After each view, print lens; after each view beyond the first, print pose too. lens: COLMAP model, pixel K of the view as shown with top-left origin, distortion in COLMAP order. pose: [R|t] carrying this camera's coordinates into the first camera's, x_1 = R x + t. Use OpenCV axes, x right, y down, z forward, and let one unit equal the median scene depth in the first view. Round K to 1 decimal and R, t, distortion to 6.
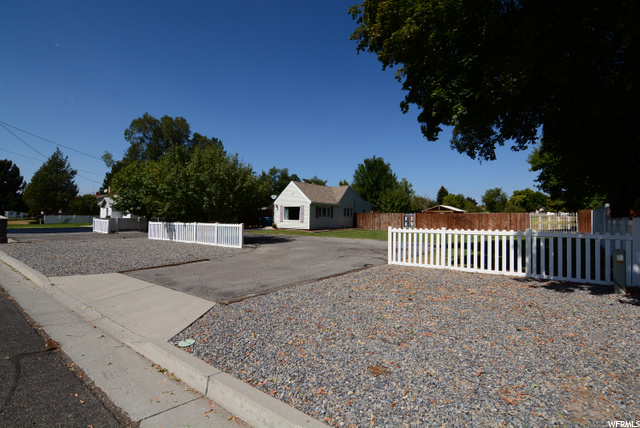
lens RADIAL K [[319.7, 0, 320.0], [0, 319.7, 214.0], [0, 0, 1]] dist [0.000183, -0.000165]
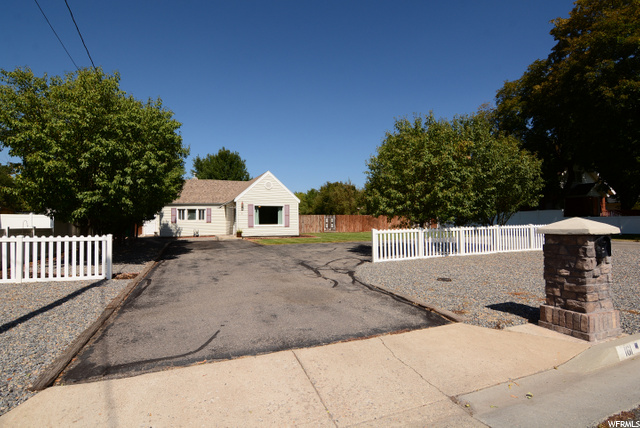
lens RADIAL K [[319.7, 0, 320.0], [0, 319.7, 214.0], [0, 0, 1]] dist [0.000183, -0.000165]
pose [[0.430519, 0.011051, 0.902514, -0.714659], [-0.003522, 0.999938, -0.010564, 0.002799], [-0.902575, 0.001369, 0.430531, 0.594627]]
